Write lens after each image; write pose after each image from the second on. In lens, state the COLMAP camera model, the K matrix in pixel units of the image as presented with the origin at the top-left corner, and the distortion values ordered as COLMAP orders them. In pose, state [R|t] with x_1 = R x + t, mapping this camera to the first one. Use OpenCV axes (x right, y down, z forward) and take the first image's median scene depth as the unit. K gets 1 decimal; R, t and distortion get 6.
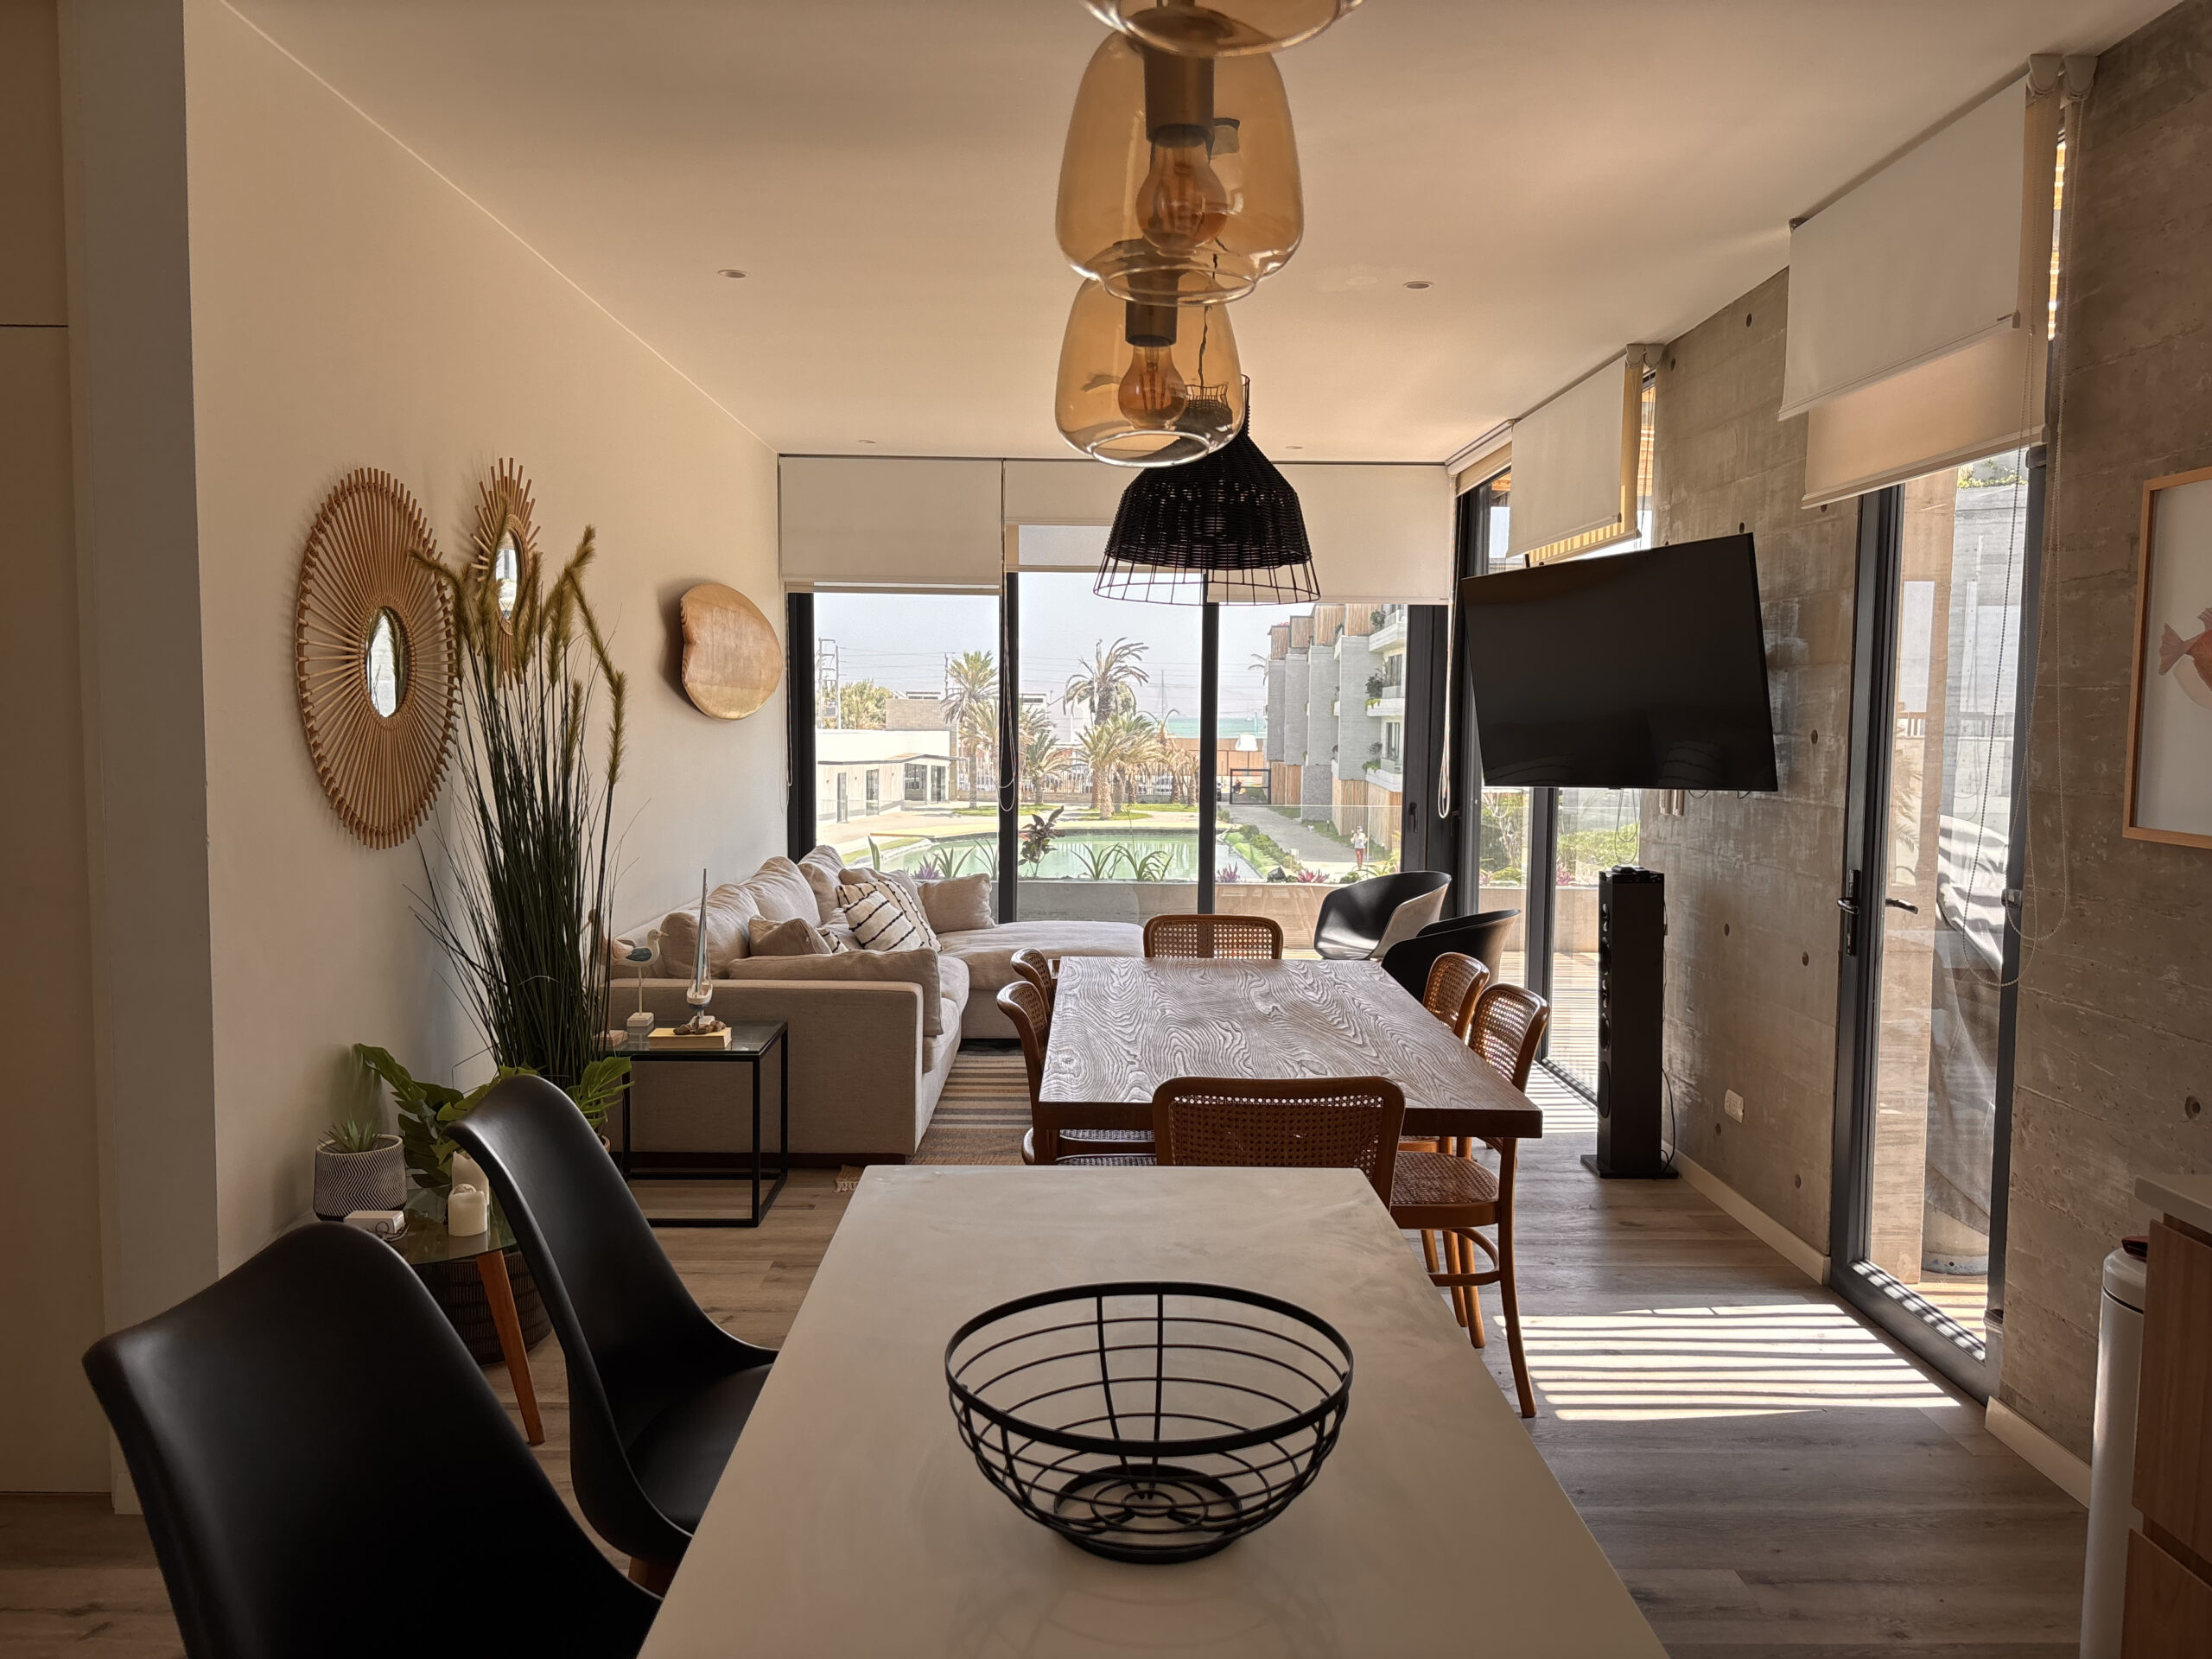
lens RADIAL K [[1673.3, 0, 1117.6], [0, 1673.3, 846.5], [0, 0, 1]] dist [0.060093, -0.066026]
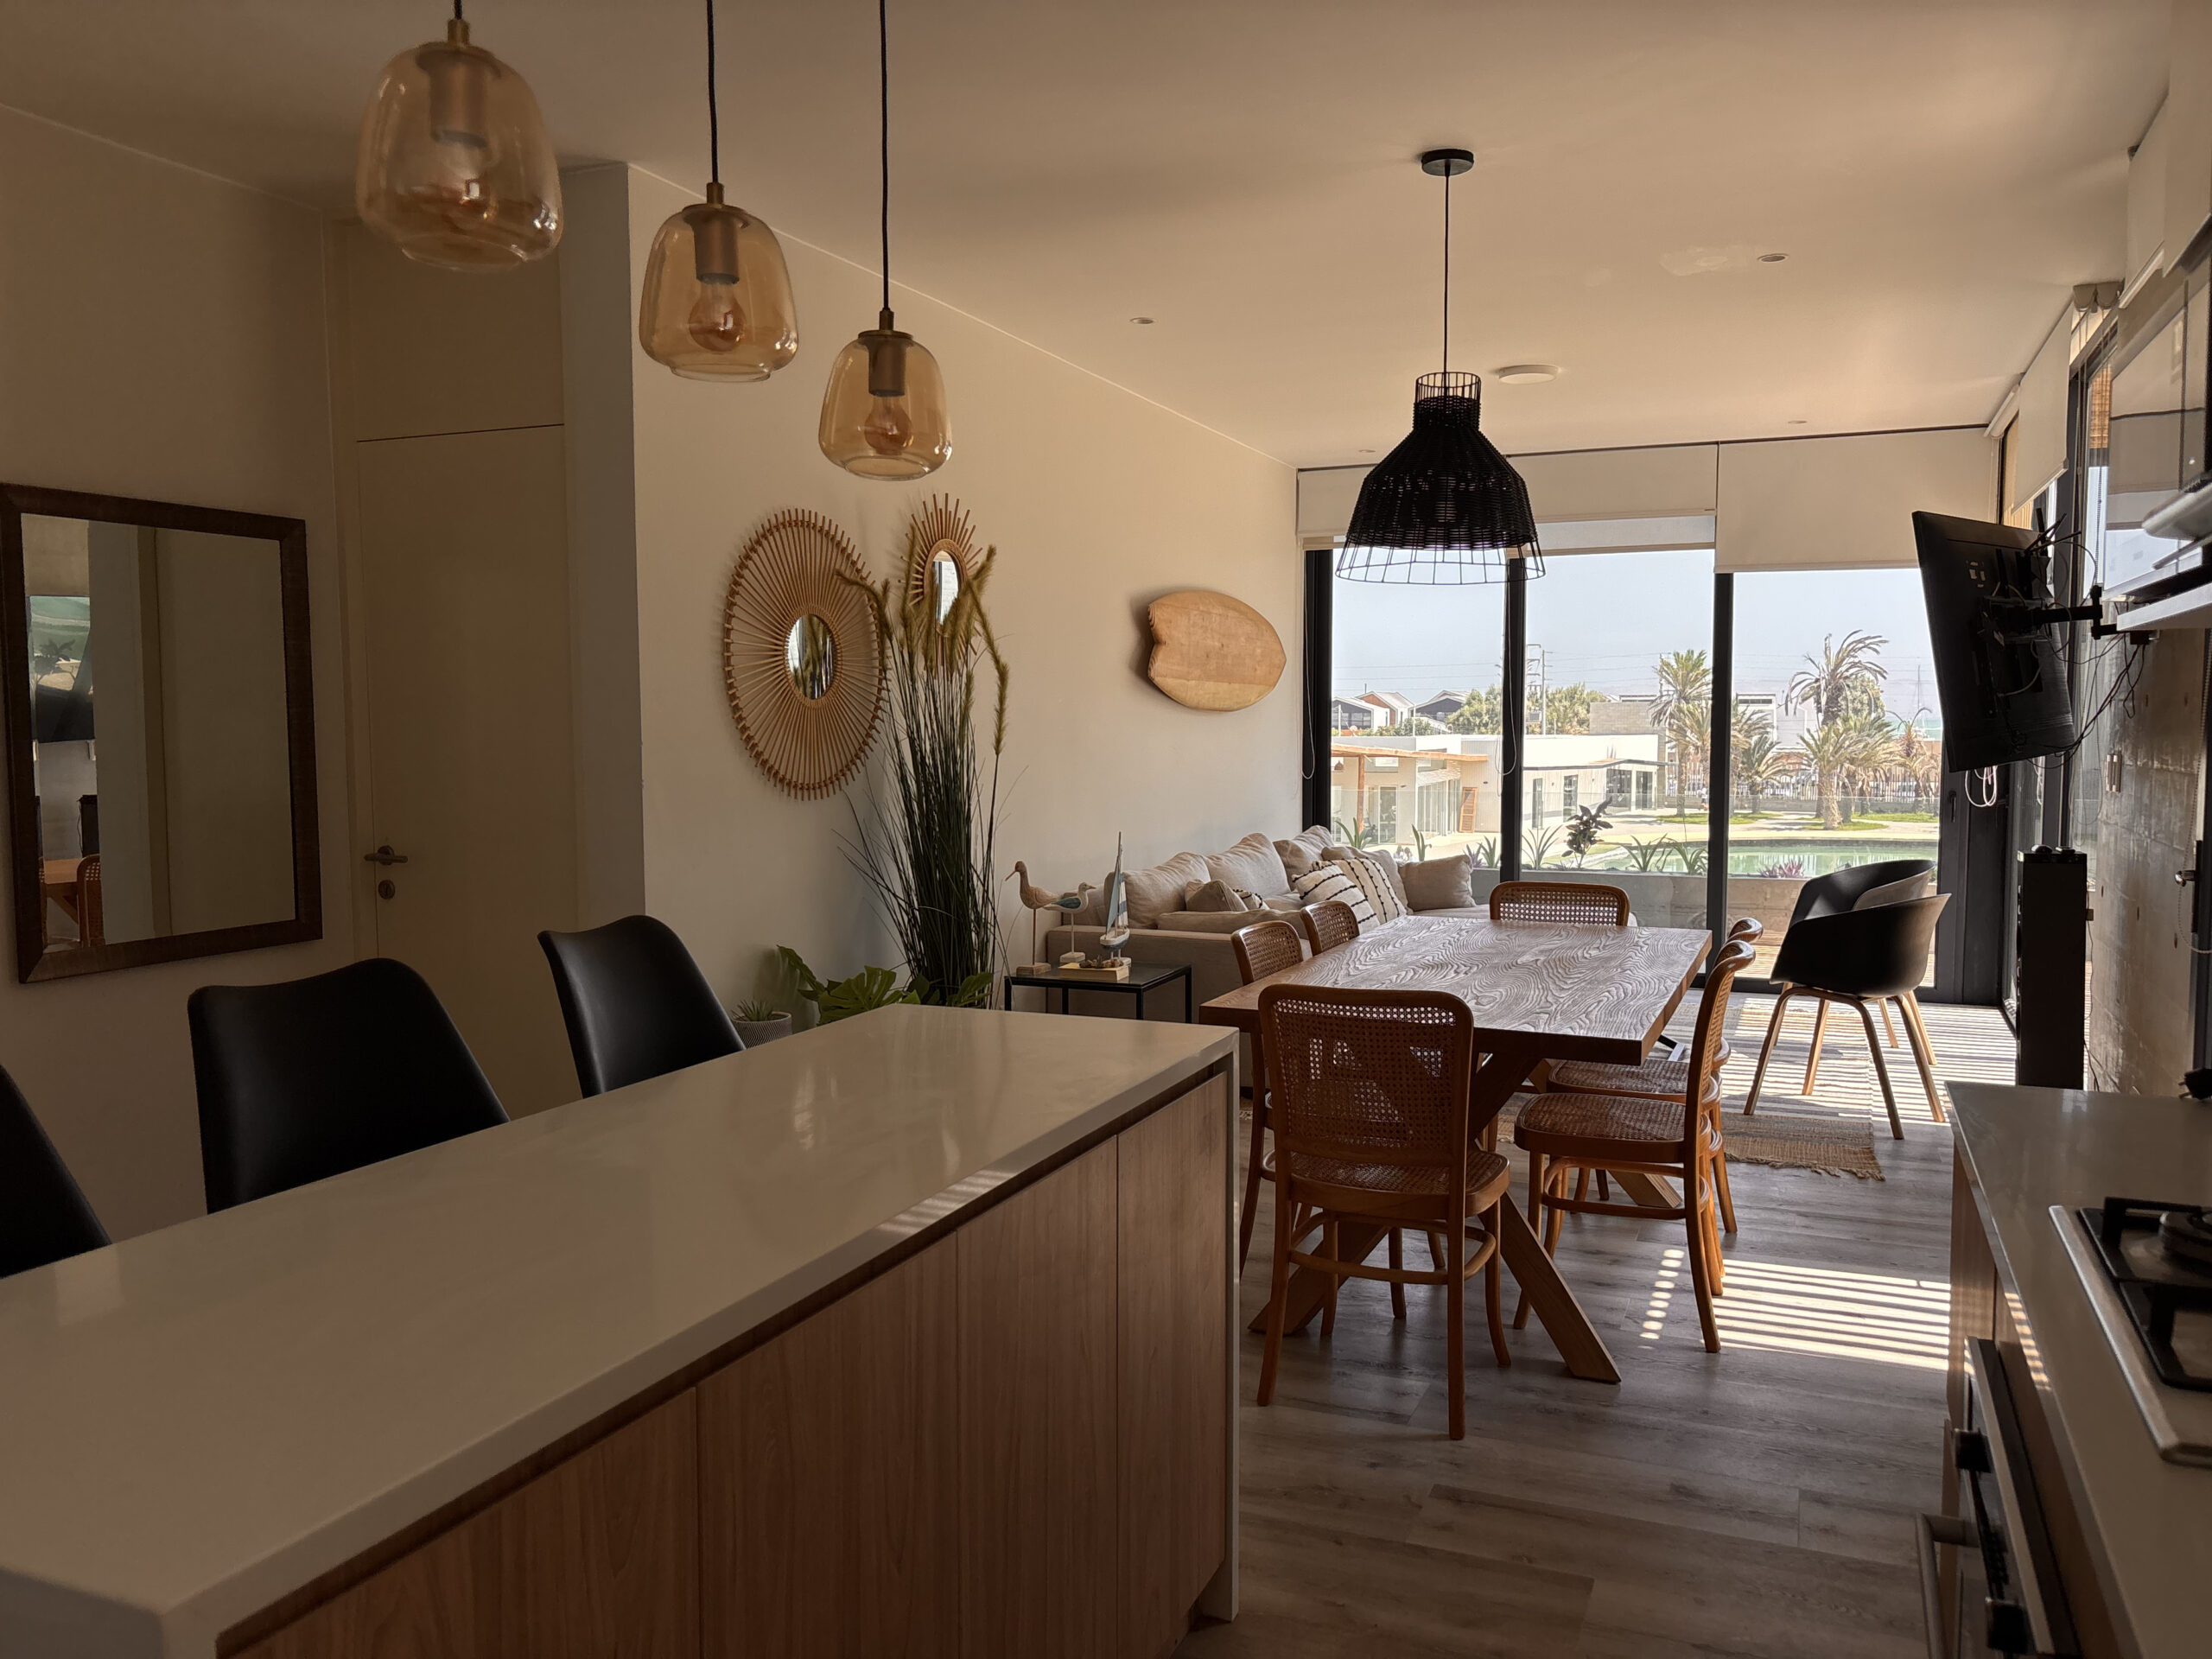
lens RADIAL K [[1663.4, 0, 1135.1], [0, 1663.4, 832.5], [0, 0, 1]] dist [0.208292, -0.536076]
pose [[0.917119, 0.014844, -0.398338, 0.211493], [-0.019932, 0.999764, -0.008635, 0.021898], [0.398115, 0.015859, 0.917198, -0.061077]]
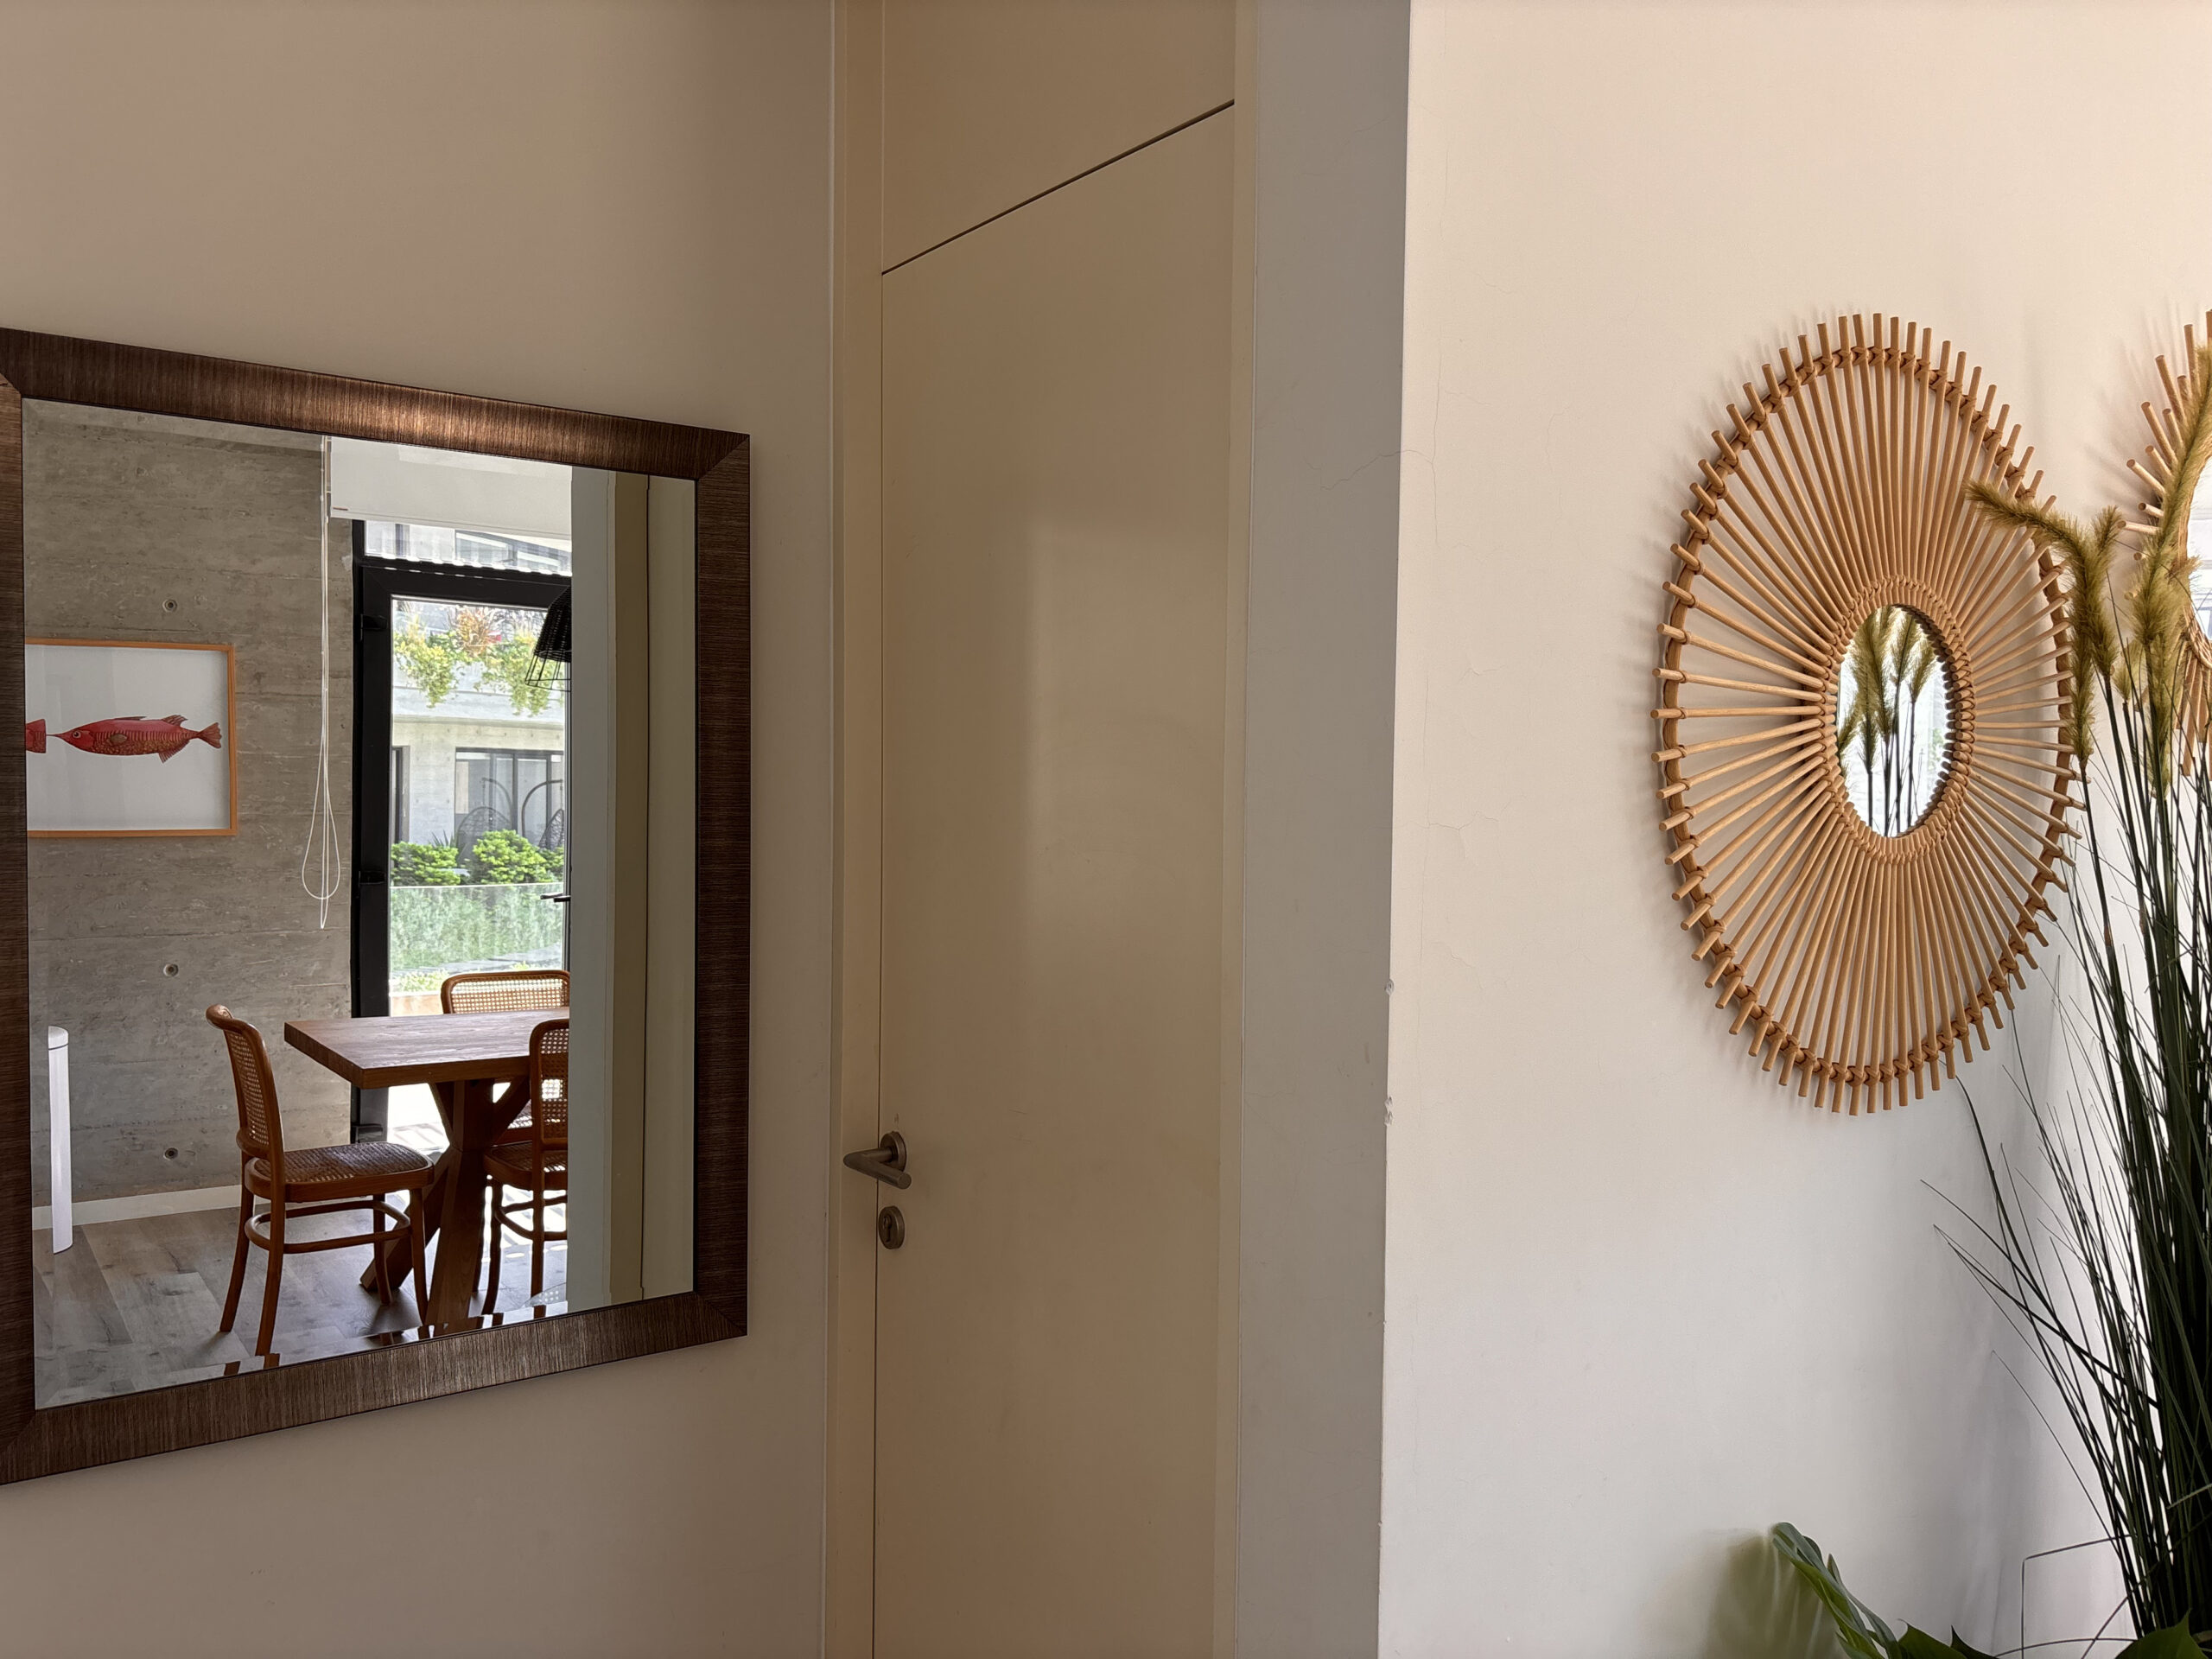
lens RADIAL K [[1657.7, 0, 1106.0], [0, 1657.7, 829.5], [0, 0, 1]] dist [0.006449, 0.004109]
pose [[0.573305, 0.019327, -0.819114, -0.118428], [-0.074387, 0.996821, -0.028544, -0.032709], [0.815958, 0.077295, 0.572920, 0.368401]]
